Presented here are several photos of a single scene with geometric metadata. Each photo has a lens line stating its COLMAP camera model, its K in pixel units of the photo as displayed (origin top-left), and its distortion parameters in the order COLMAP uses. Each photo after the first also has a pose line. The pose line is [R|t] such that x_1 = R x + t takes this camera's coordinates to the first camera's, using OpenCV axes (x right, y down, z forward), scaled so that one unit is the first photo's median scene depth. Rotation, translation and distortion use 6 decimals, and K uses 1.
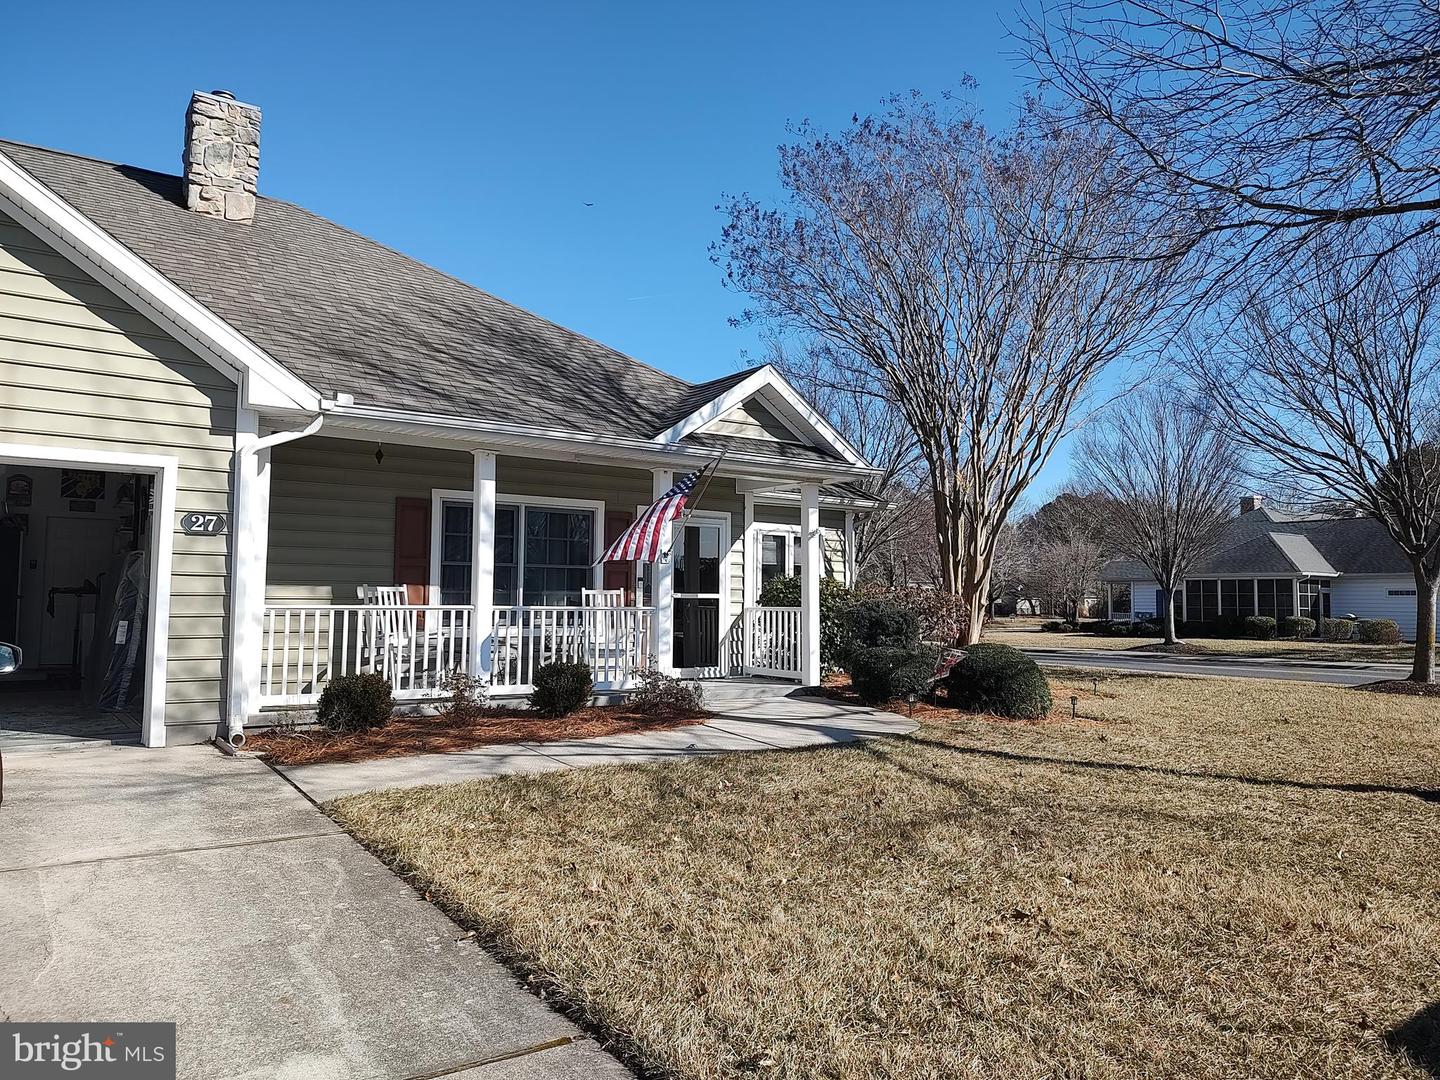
lens RADIAL K [[1021.9, 0, 725.2], [0, 1021.9, 538.8], [0, 0, 1]] dist [0.008297, -0.000944]
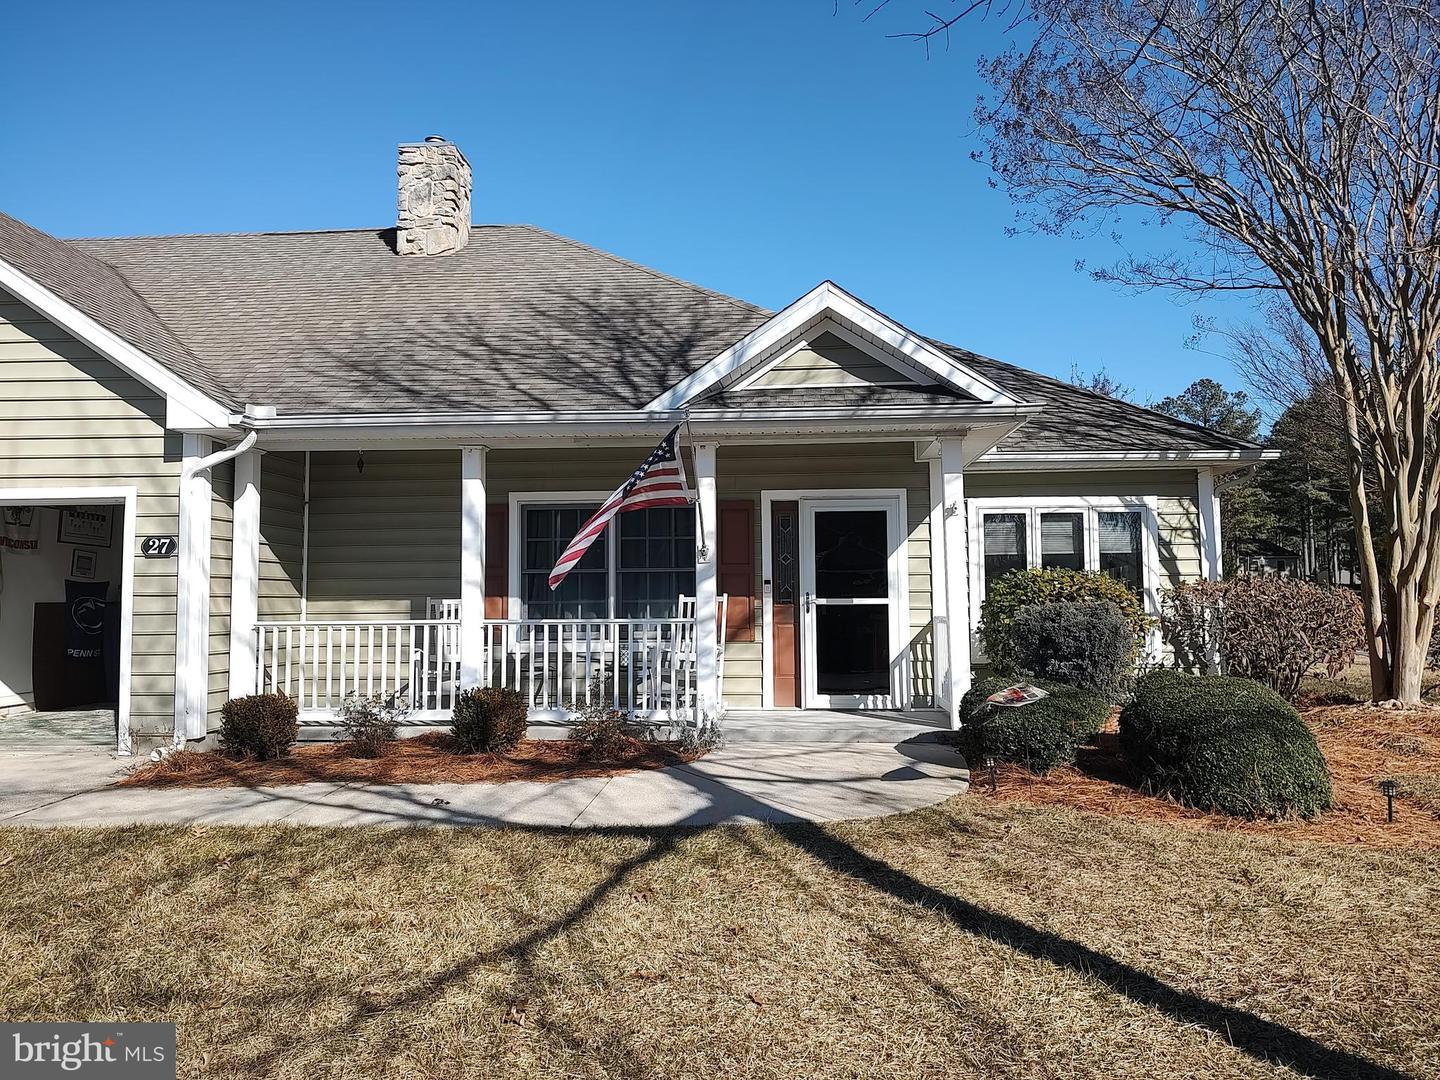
lens RADIAL K [[1021.9, 0, 721.4], [0, 1021.9, 546.3], [0, 0, 1]] dist [0.008297, -0.000944]
pose [[0.770984, -0.050486, -0.634851, 0.441657], [0.054658, 0.998420, -0.013020, 0.021920], [0.634505, -0.024661, 0.772525, 0.396126]]
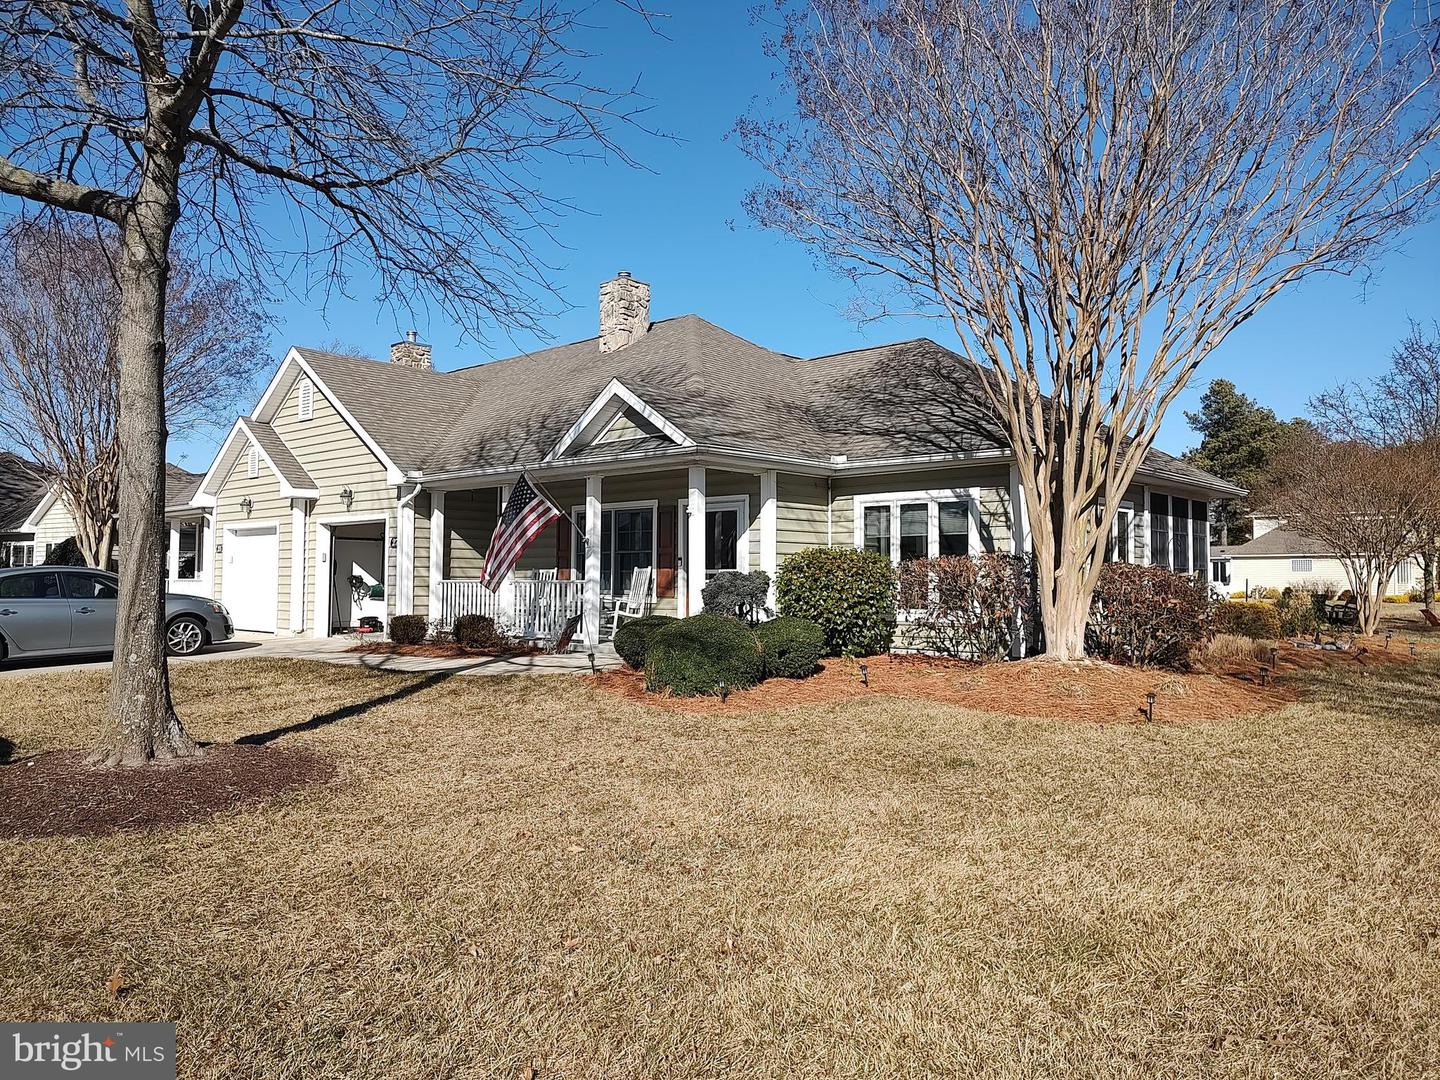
lens RADIAL K [[1021.9, 0, 722.6], [0, 1021.9, 535.1], [0, 0, 1]] dist [0.008297, -0.000944]
pose [[0.212418, -0.054786, -0.975642, 1.253239], [0.058433, 0.997353, -0.043283, 0.074269], [0.975430, -0.047816, 0.215057, 0.871182]]
